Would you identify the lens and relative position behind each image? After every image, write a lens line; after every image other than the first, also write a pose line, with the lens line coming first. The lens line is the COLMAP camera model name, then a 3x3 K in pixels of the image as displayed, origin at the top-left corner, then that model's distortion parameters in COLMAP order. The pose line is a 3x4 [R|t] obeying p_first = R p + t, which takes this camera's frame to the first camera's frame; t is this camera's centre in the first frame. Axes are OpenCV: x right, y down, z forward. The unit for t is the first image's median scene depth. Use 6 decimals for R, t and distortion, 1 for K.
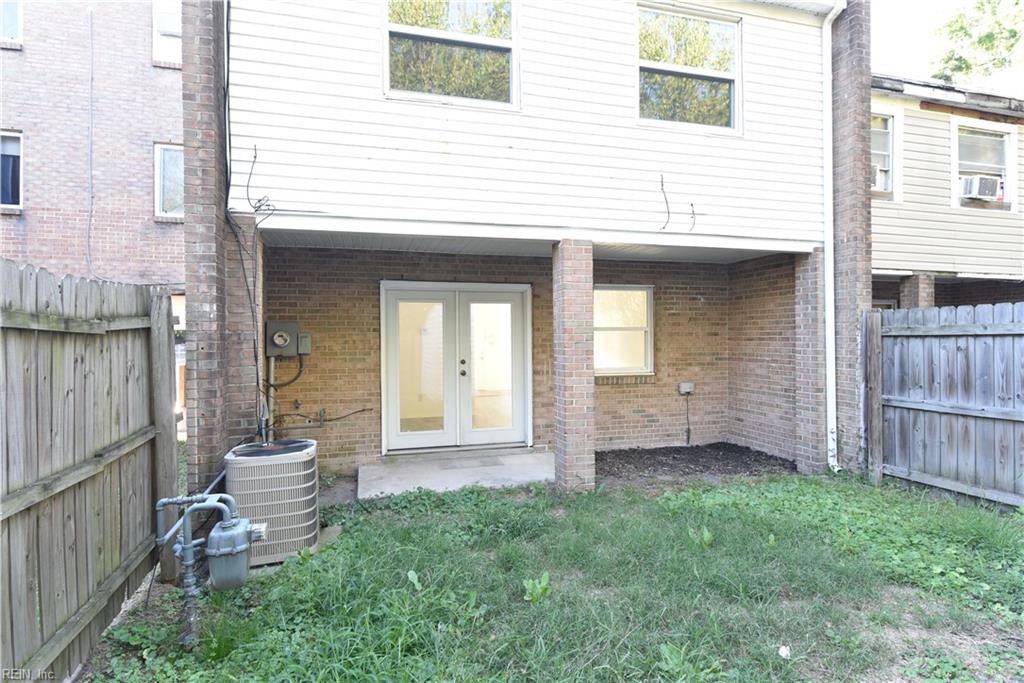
lens RADIAL K [[538.3, 0, 517.6], [0, 538.3, 340.2], [0, 0, 1]] dist [0.004574, -0.000318]
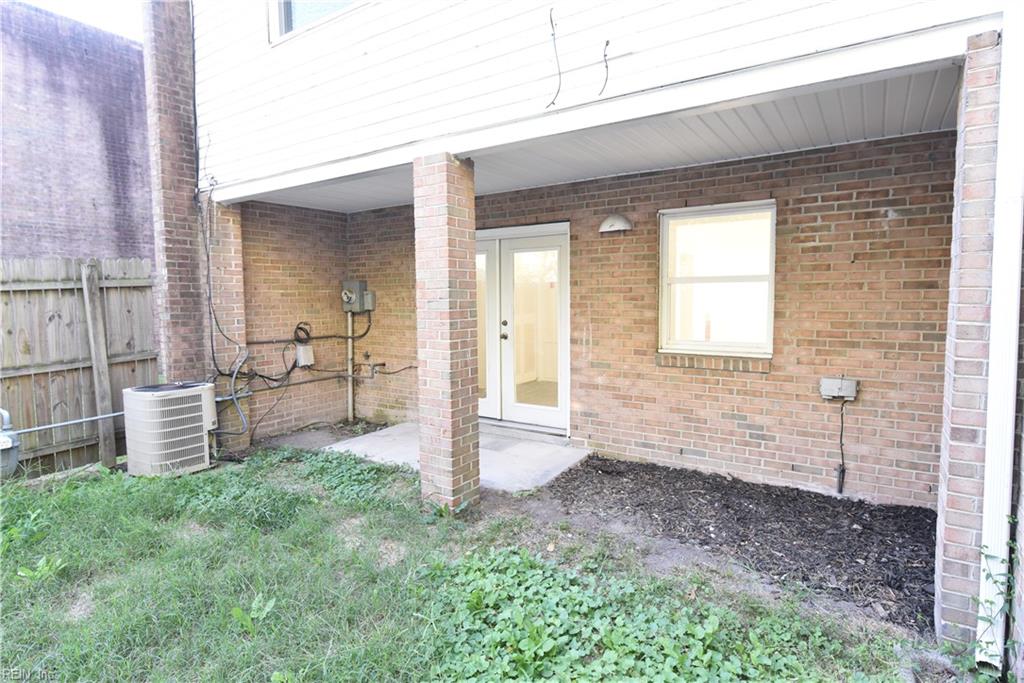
lens RADIAL K [[538.3, 0, 516.3], [0, 538.3, 337.5], [0, 0, 1]] dist [0.004574, -0.000318]
pose [[0.653452, 0.057359, -0.754792, 0.515025], [0.000048, 0.997122, 0.075816, -0.001211], [0.756968, -0.049579, 0.651568, 0.429872]]
